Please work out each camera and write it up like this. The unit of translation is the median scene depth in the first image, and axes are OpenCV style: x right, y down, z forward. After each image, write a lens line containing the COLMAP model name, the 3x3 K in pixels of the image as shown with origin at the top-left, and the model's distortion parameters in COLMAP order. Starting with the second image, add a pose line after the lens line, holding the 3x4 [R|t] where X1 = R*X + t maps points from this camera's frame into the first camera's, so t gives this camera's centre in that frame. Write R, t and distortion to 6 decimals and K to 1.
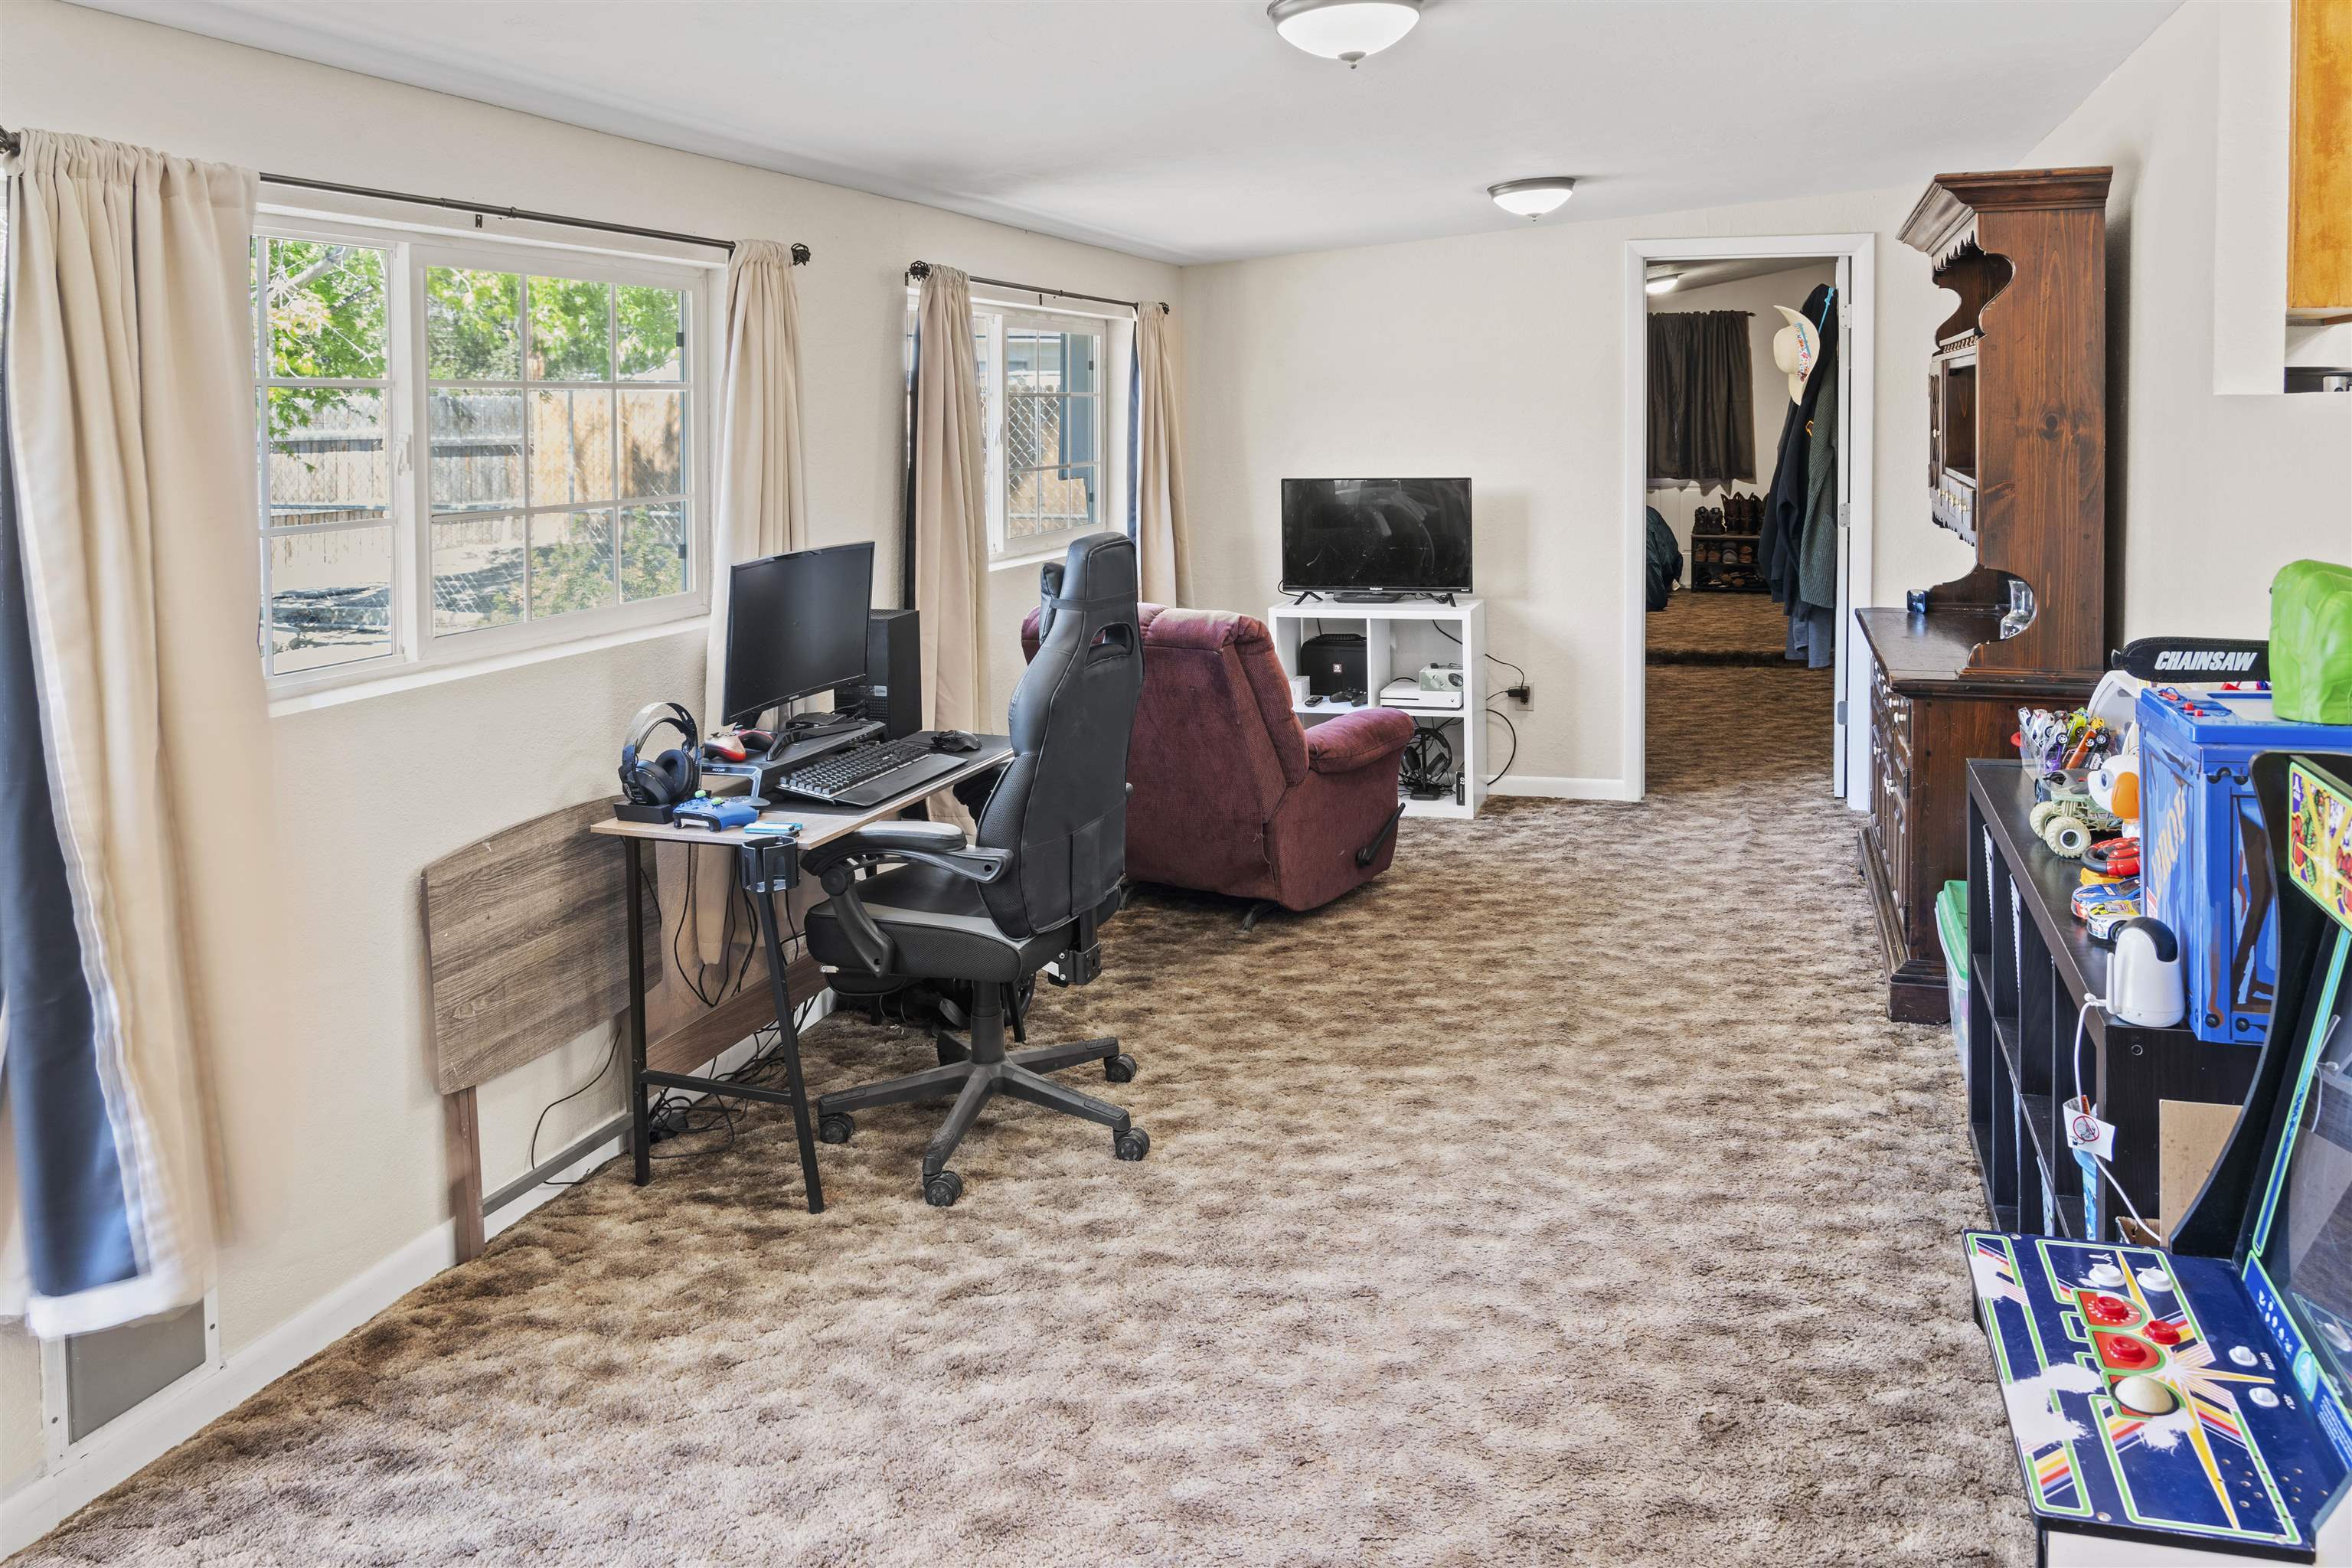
lens RADIAL K [[1666.0, 0, 1184.1], [0, 1666.0, 493.6], [0, 0, 1]] dist [-0.023242, 0.005170]
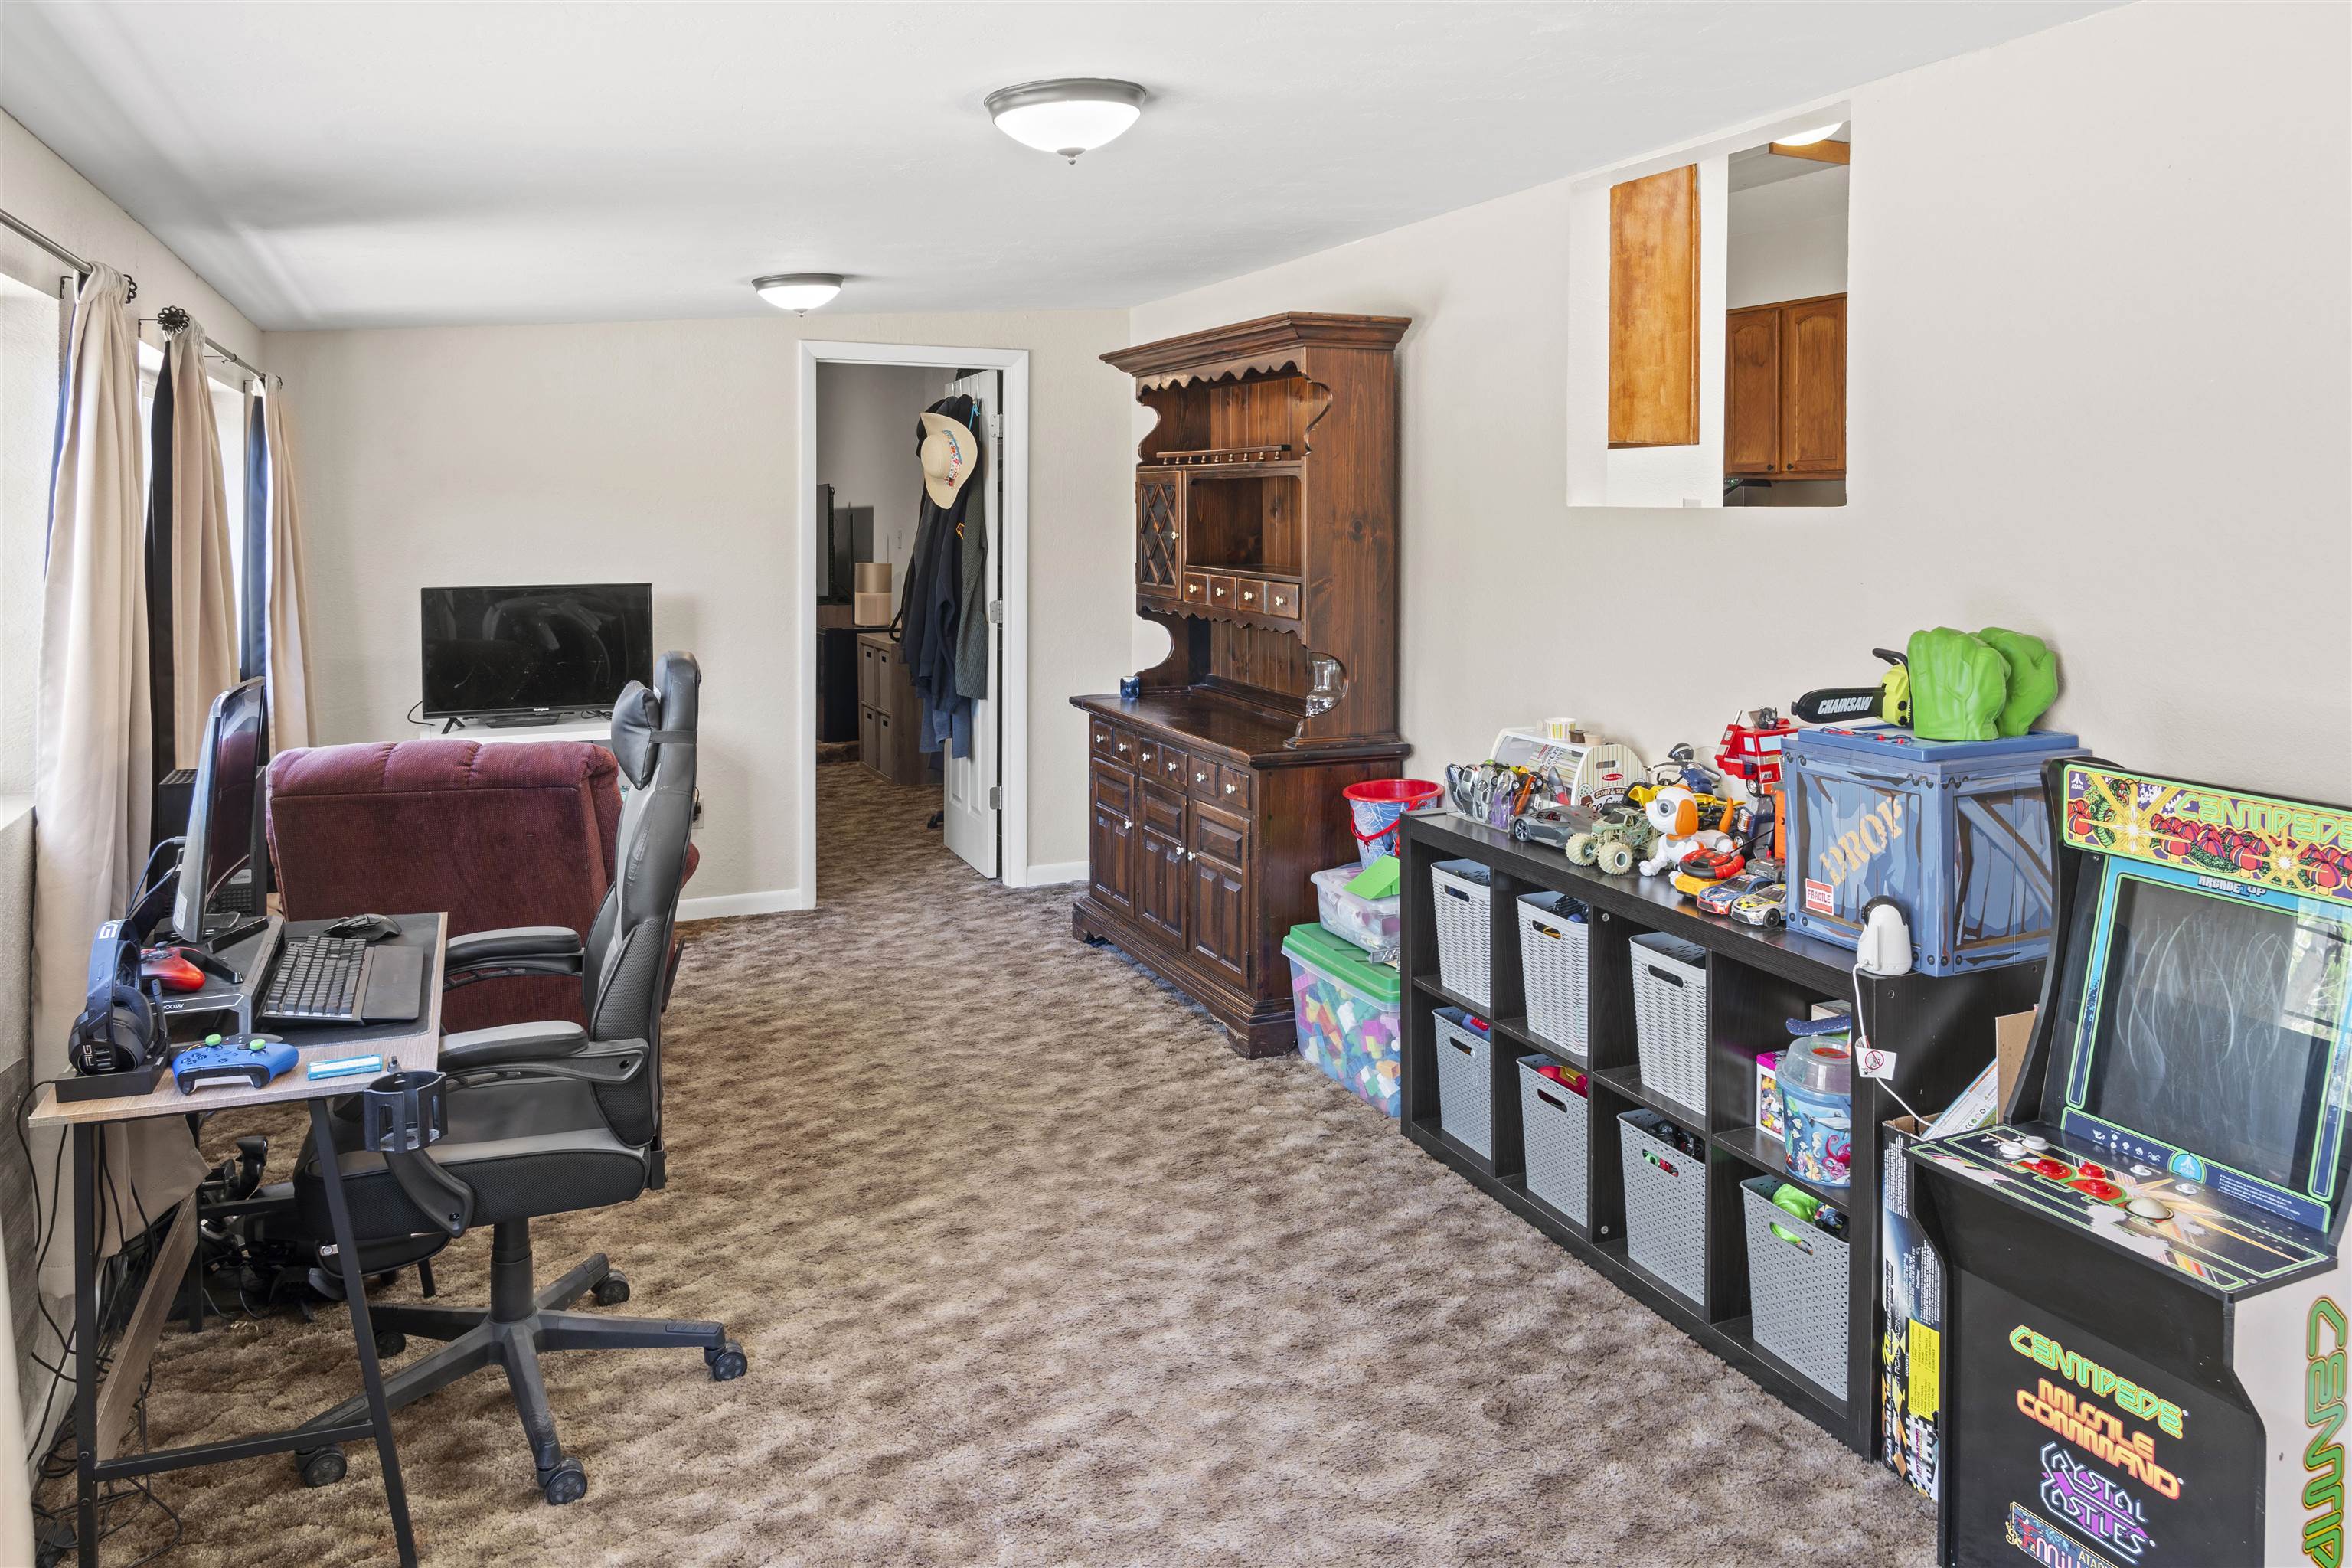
lens RADIAL K [[1733.9, 0, 1079.8], [0, 1733.9, 552.6], [0, 0, 1]] dist [-0.025813, 0.007376]
pose [[0.768650, -0.005349, 0.639647, -0.485394], [0.021433, 0.999619, -0.017396, -0.008021], [-0.639311, 0.027081, 0.768472, 0.193834]]
